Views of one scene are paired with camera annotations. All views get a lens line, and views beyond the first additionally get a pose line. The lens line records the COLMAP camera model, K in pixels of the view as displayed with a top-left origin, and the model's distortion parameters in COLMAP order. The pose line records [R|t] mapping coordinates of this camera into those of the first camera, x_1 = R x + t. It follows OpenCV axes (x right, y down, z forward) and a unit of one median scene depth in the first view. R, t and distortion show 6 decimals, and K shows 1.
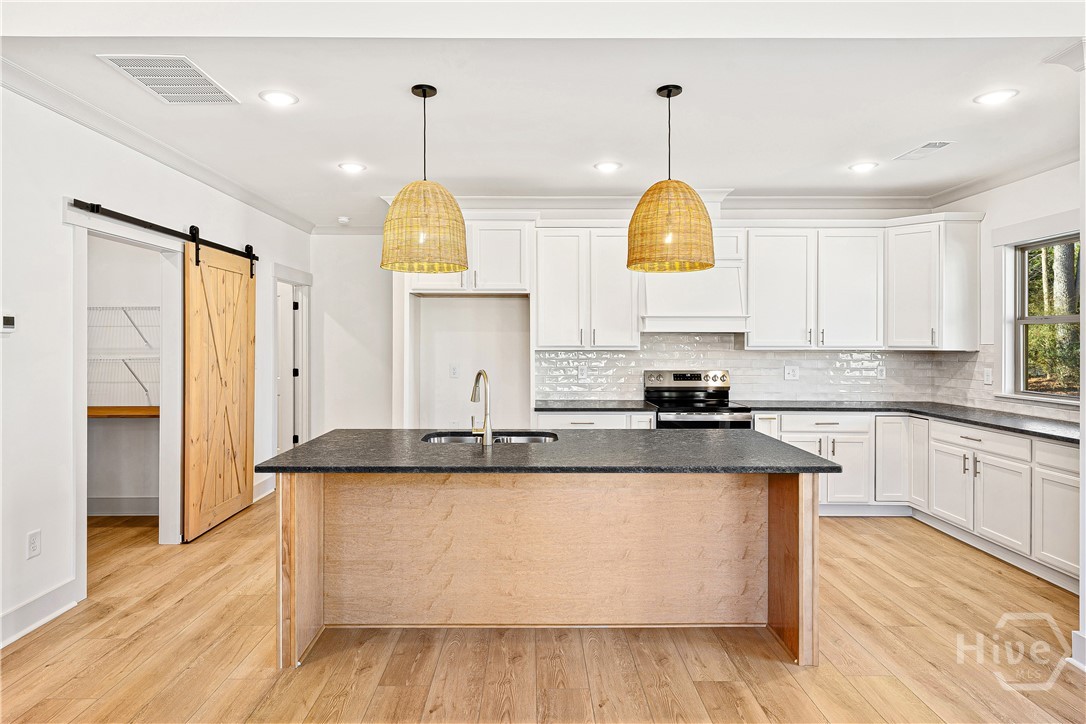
lens RADIAL K [[616.2, 0, 540.8], [0, 616.2, 340.1], [0, 0, 1]] dist [0.000568, 0.003049]
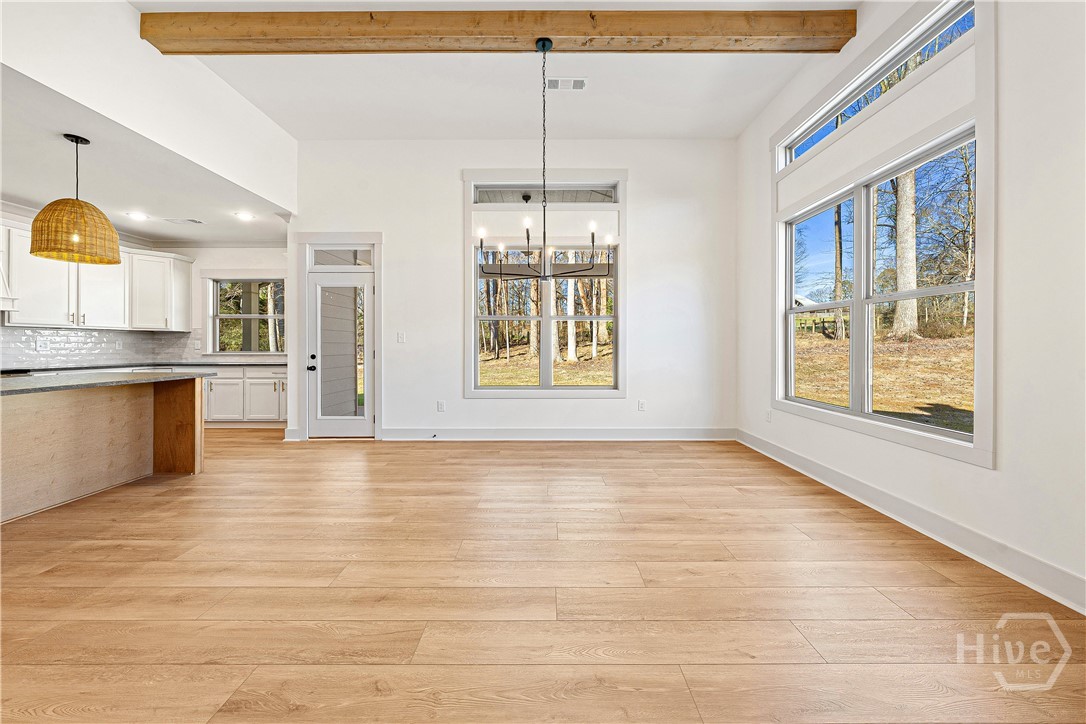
lens RADIAL K [[387.3, 0, 546.7], [0, 387.3, 343.5], [0, 0, 1]] dist [-0.002105, -0.000198]
pose [[0.006067, 0.003824, 0.999974, -0.642120], [-0.001258, 0.999992, -0.003817, 0.079888], [-0.999981, -0.001235, 0.006072, -0.118445]]
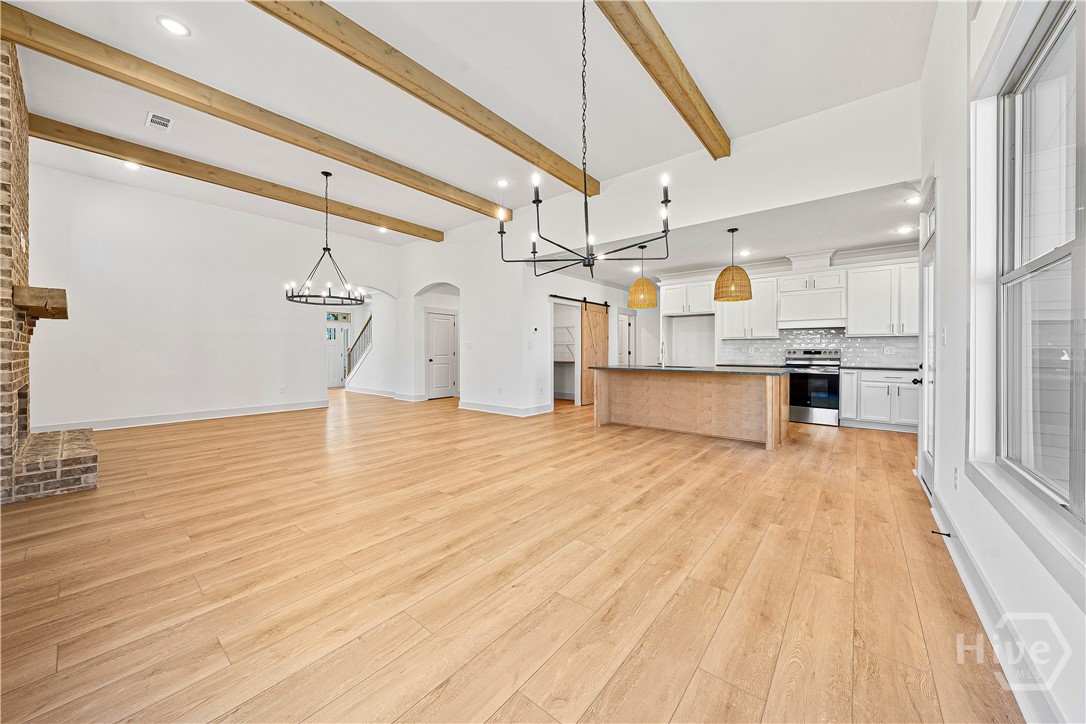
lens RADIAL K [[387.3, 0, 541.9], [0, 387.3, 353.1], [0, 0, 1]] dist [-0.002105, -0.000198]
pose [[0.766551, 0.002297, -0.642180, 0.572910], [0.002330, 0.999977, 0.006359, 0.082291], [0.642180, -0.006371, 0.766528, -0.658757]]
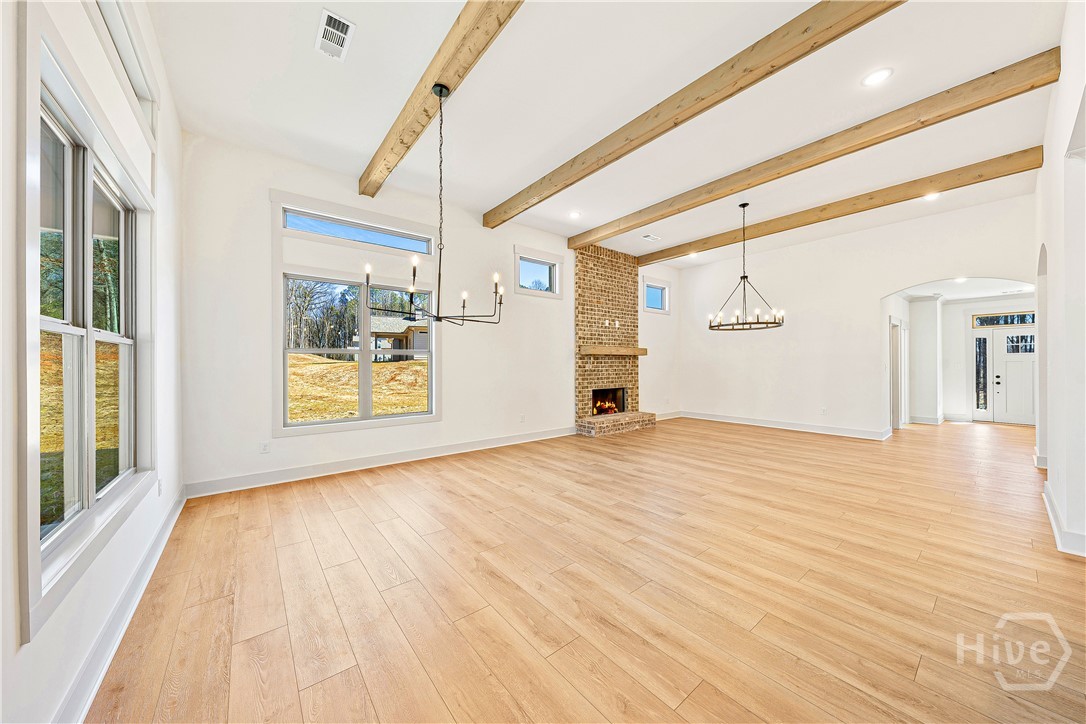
lens RADIAL K [[368.3, 0, 540.9], [0, 368.3, 365.3], [0, 0, 1]] dist [-0.000634, -0.000080]
pose [[-0.789066, 0.005297, -0.614285, 0.535609], [0.006376, 0.999980, 0.000432, 0.035756], [0.614275, -0.003576, -0.789084, 0.676073]]
